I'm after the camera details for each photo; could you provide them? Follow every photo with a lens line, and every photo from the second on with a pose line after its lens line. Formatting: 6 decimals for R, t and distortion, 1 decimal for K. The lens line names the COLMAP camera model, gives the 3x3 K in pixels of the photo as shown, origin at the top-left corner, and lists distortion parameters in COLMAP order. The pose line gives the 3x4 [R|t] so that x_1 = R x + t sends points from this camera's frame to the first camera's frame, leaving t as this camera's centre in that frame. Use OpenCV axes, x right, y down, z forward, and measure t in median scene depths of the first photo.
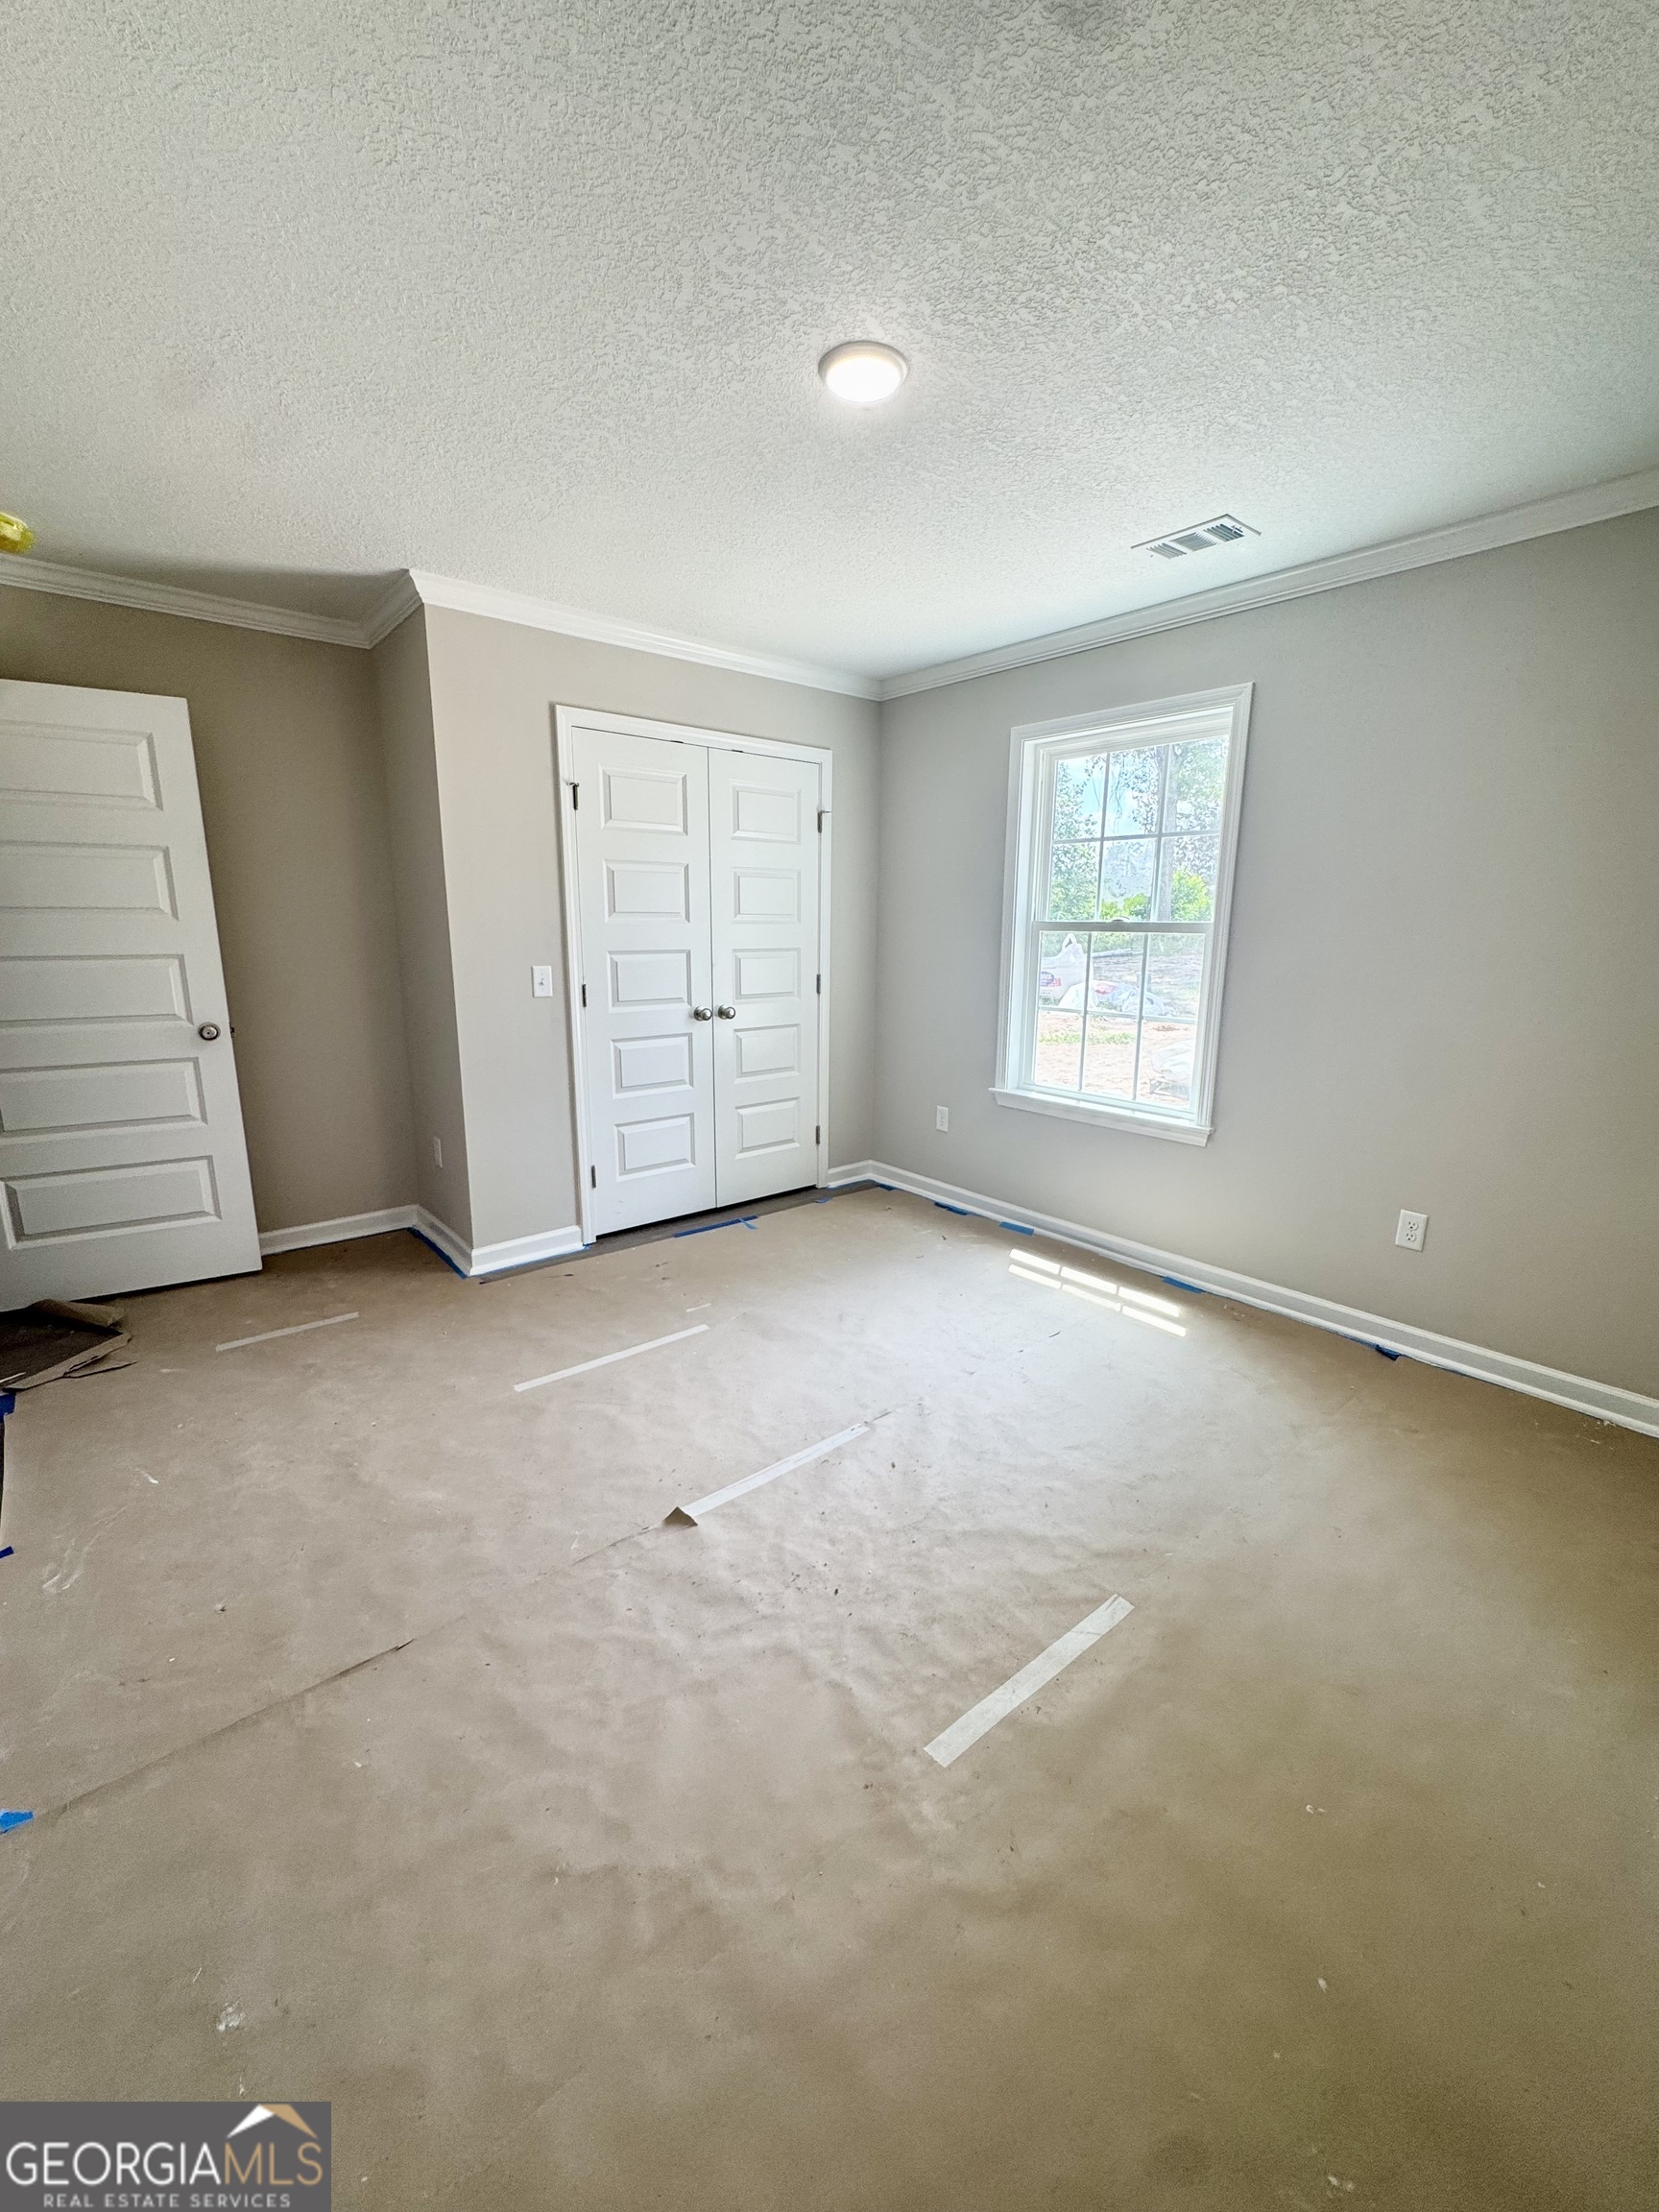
lens RADIAL K [[886.5, 0, 833.7], [0, 886.5, 1103.3], [0, 0, 1]] dist [-0.004556, 0.001152]
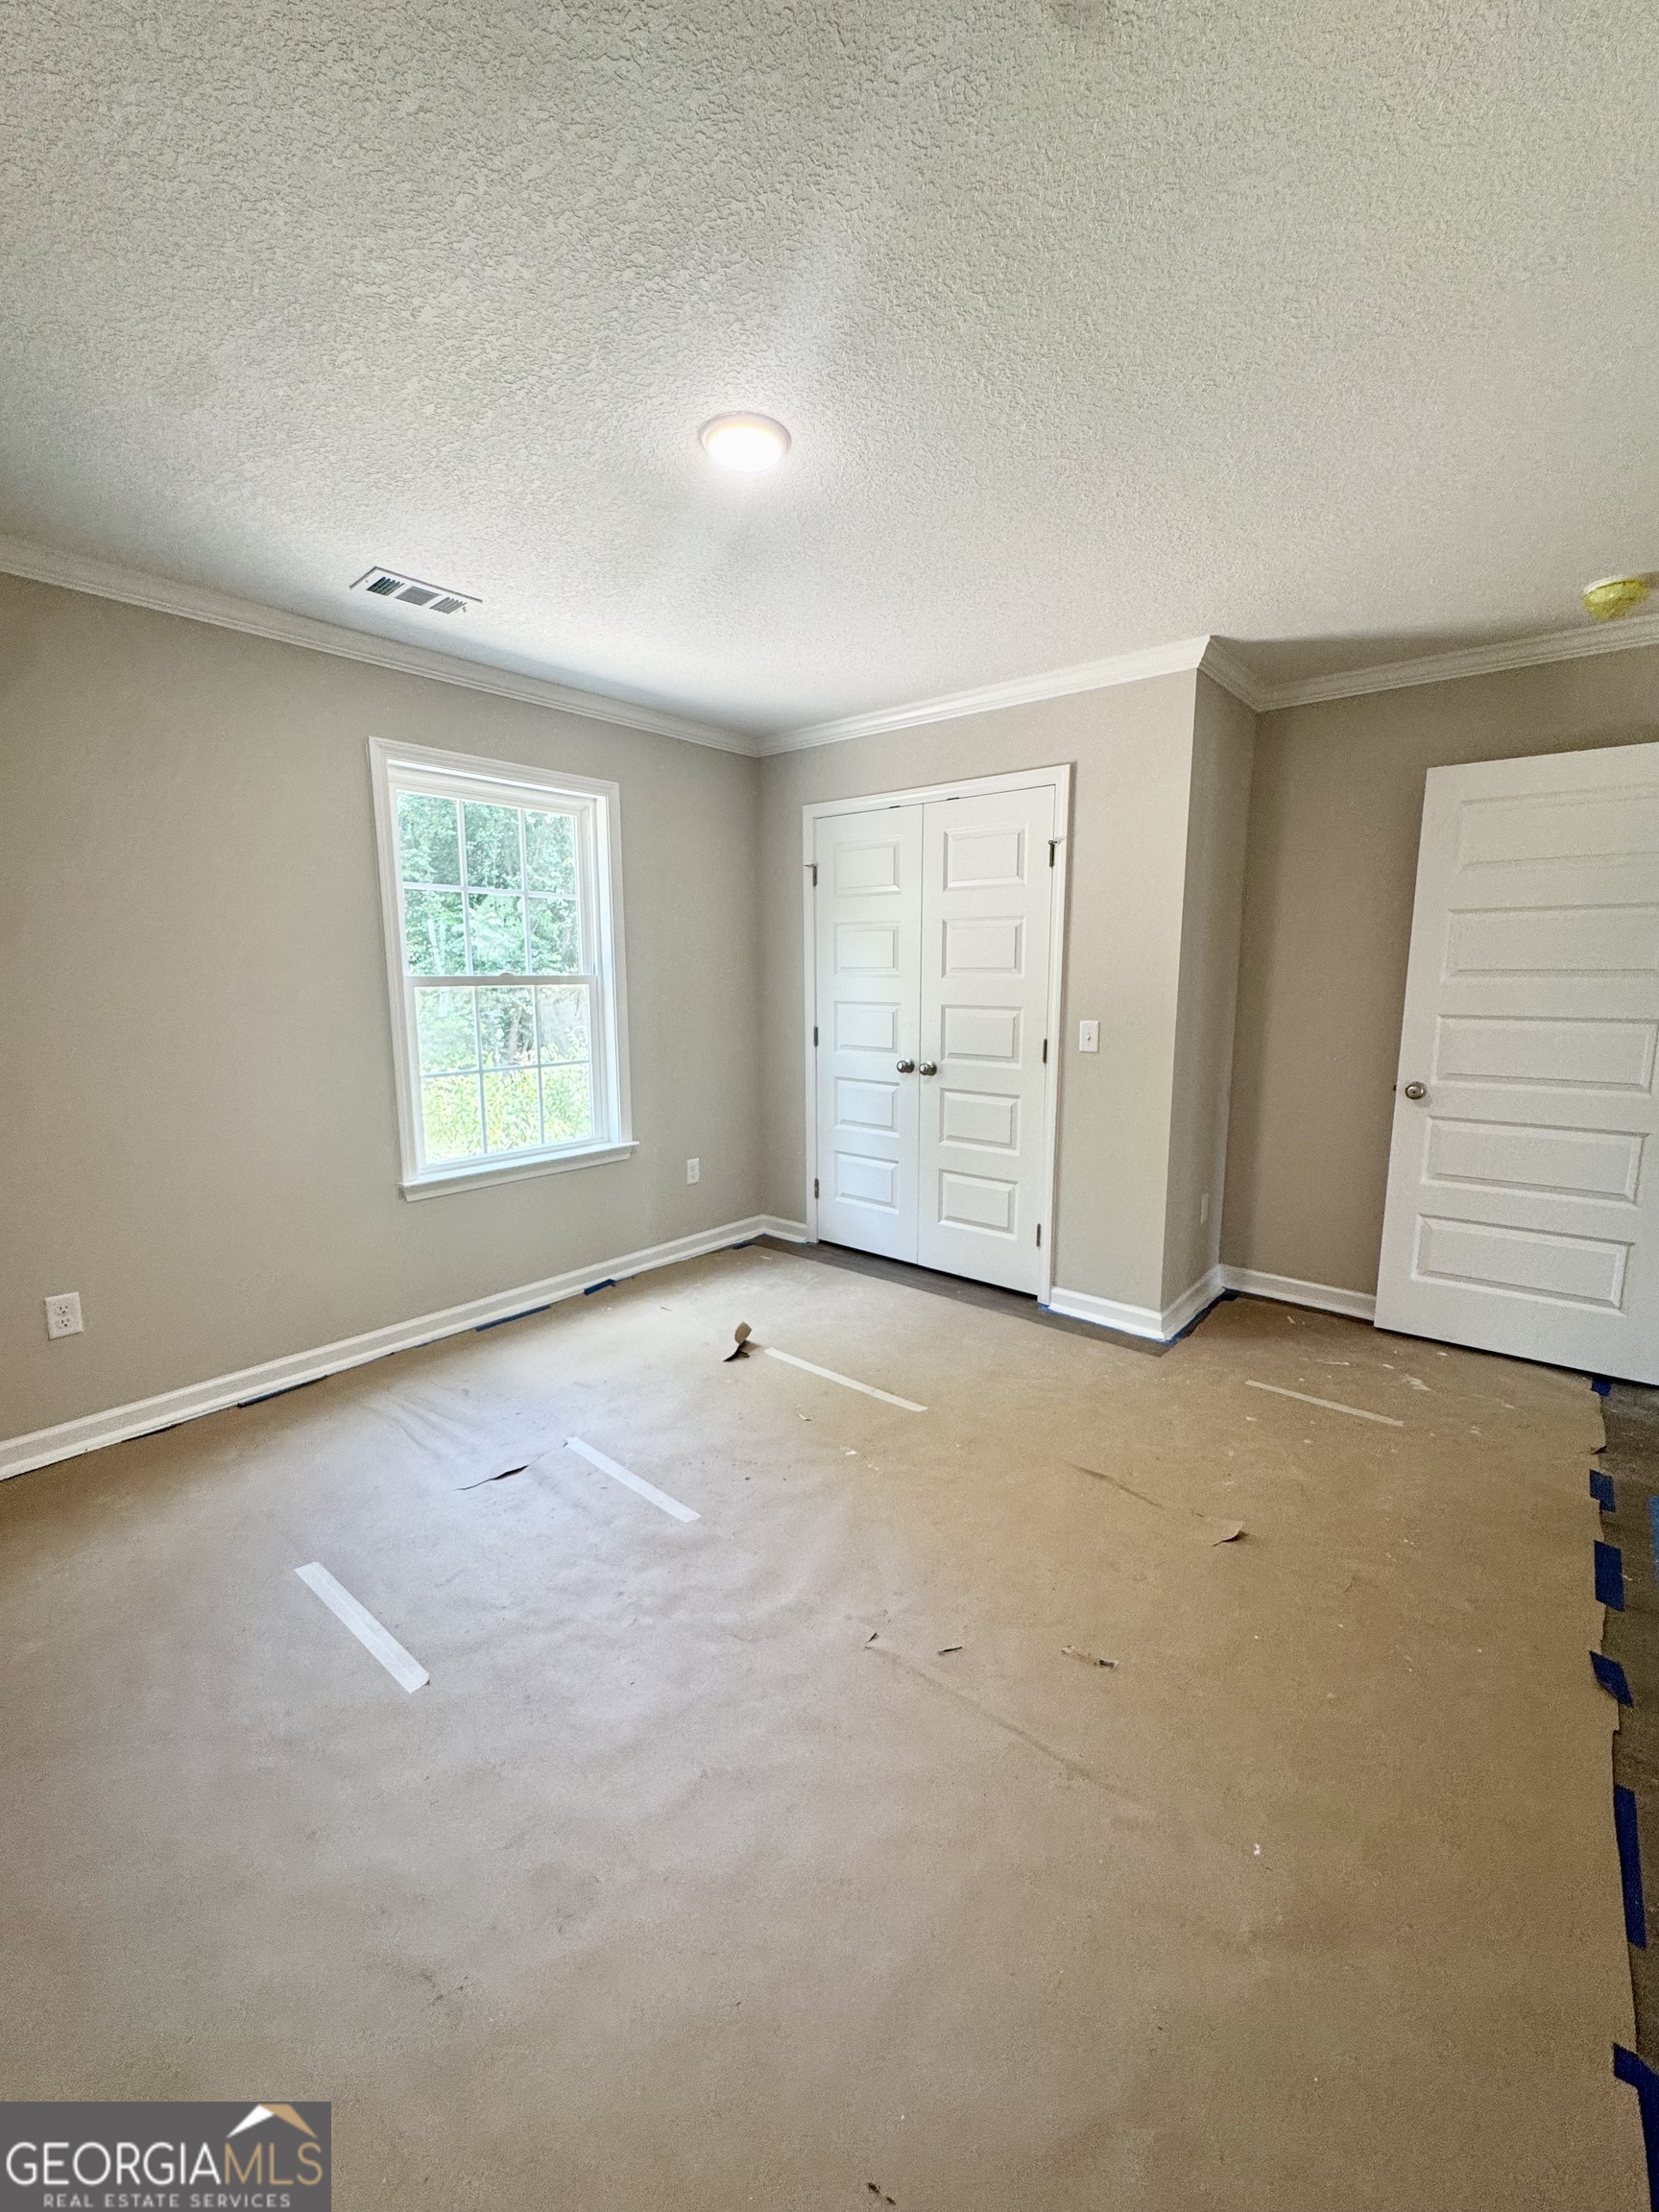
lens RADIAL K [[886.5, 0, 833.7], [0, 886.5, 1103.3], [0, 0, 1]] dist [-0.004556, 0.001152]
pose [[0.160234, 0.136929, -0.977535, 0.834878], [-0.195202, 0.975169, 0.104601, -0.149760], [0.967585, 0.174056, 0.182985, 0.746872]]
